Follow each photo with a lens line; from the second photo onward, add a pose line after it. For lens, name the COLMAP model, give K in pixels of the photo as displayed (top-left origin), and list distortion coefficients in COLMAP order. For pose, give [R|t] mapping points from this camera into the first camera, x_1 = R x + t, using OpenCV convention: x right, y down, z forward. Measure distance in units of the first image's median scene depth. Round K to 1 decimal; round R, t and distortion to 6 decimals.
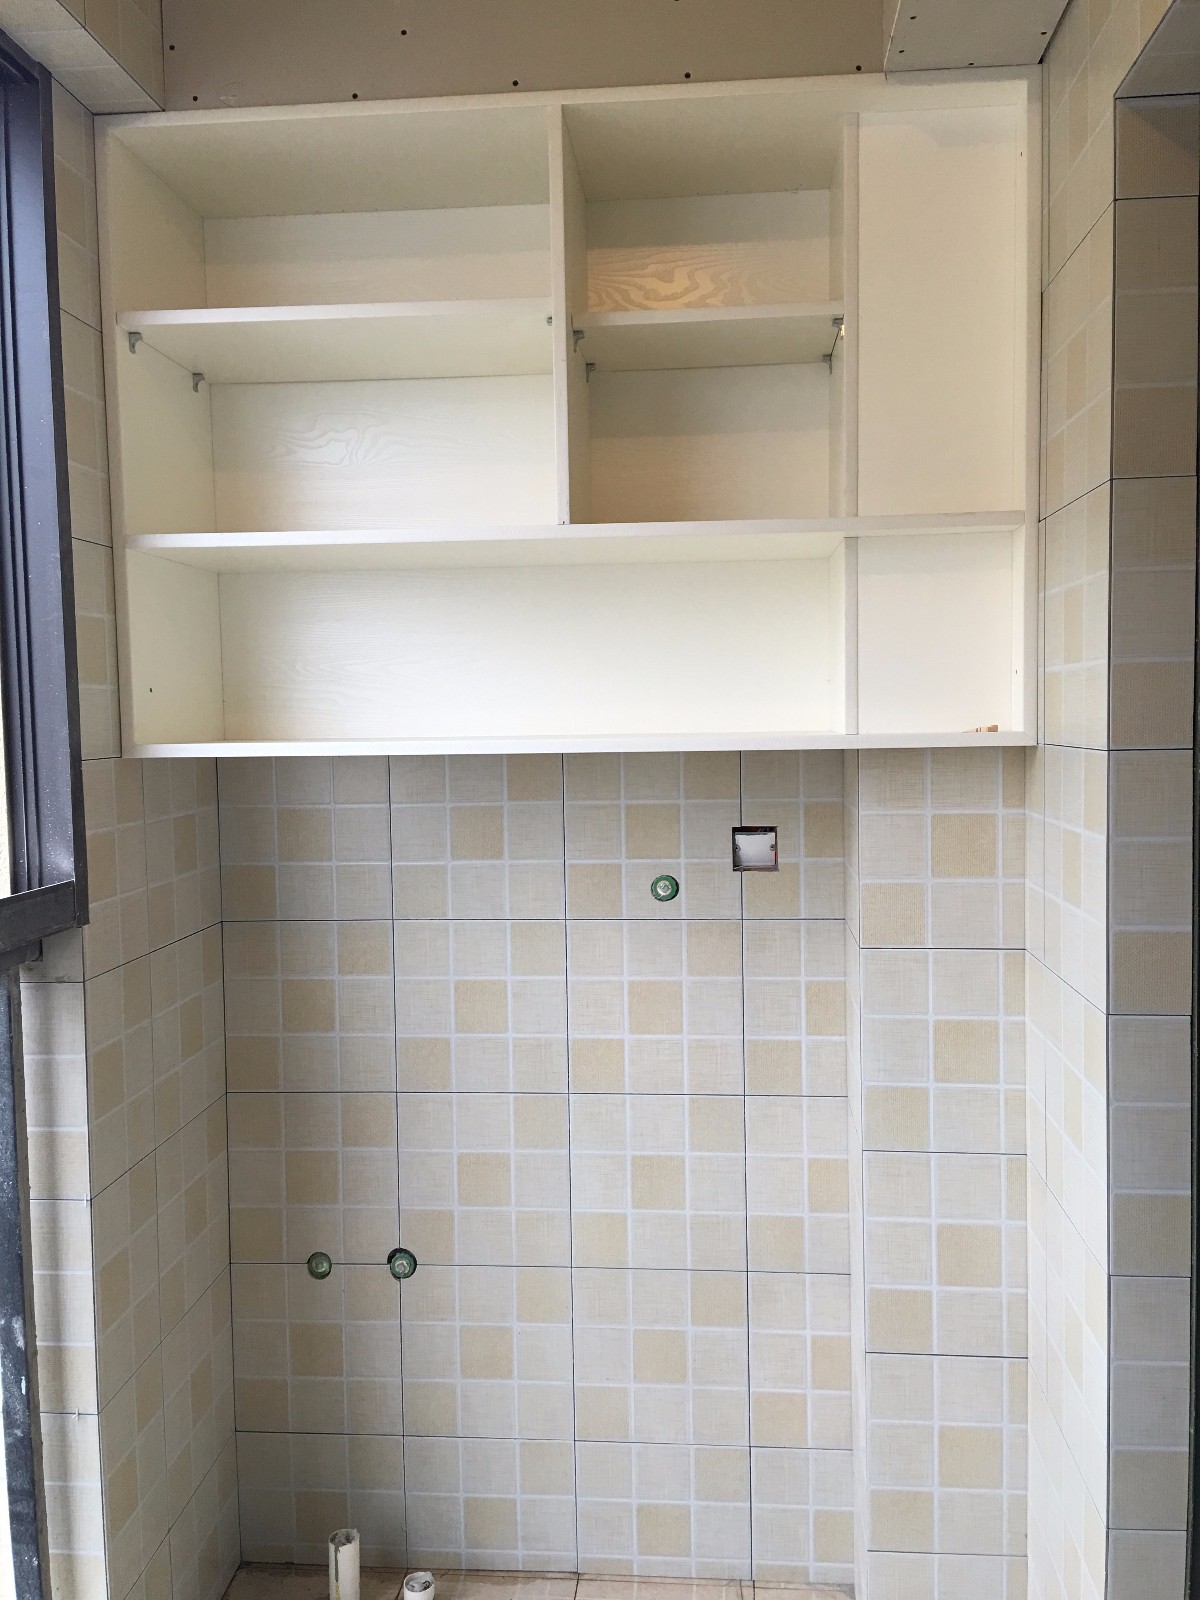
lens RADIAL K [[1350.7, 0, 602.2], [0, 1350.7, 806.1], [0, 0, 1]] dist [0.061448, -0.086605]
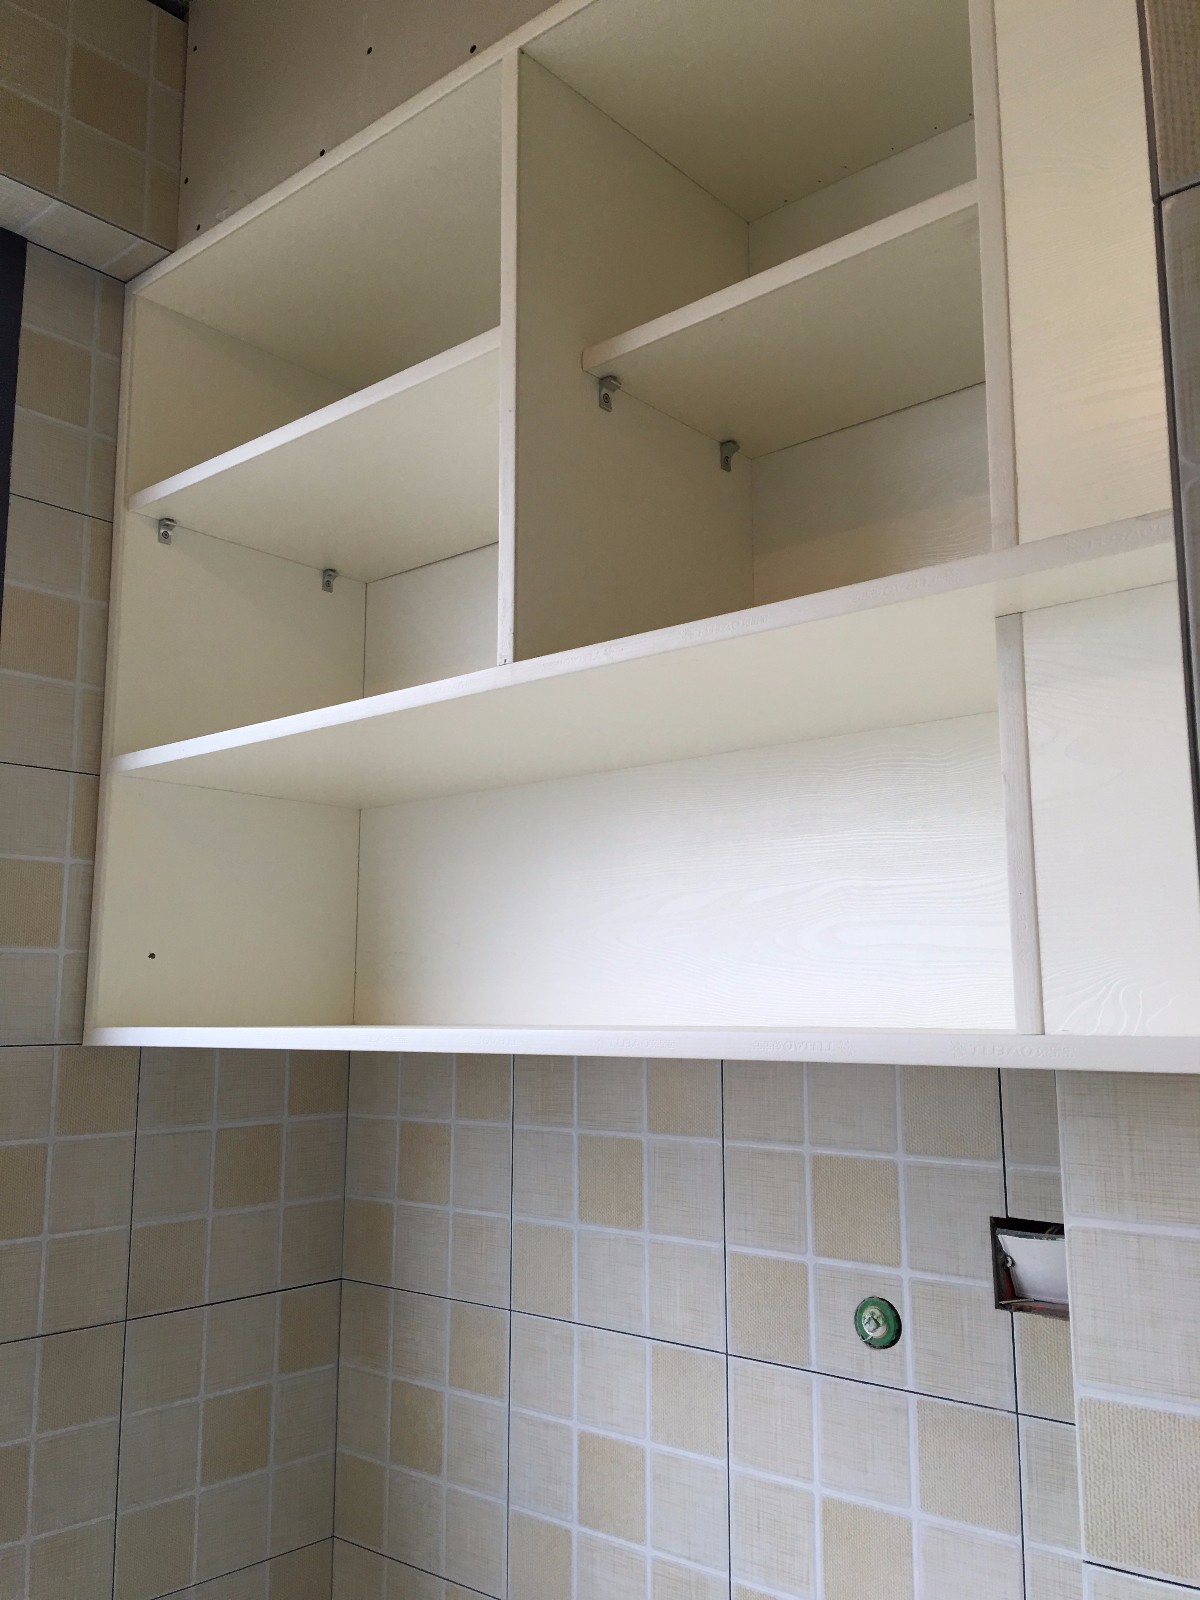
lens RADIAL K [[1350.7, 0, 592.3], [0, 1350.7, 783.9], [0, 0, 1]] dist [0.061448, -0.086605]
pose [[0.809638, -0.082749, -0.581068, 0.285066], [-0.053990, 0.975314, -0.214121, -0.025455], [0.584442, 0.204732, 0.785183, 0.467001]]
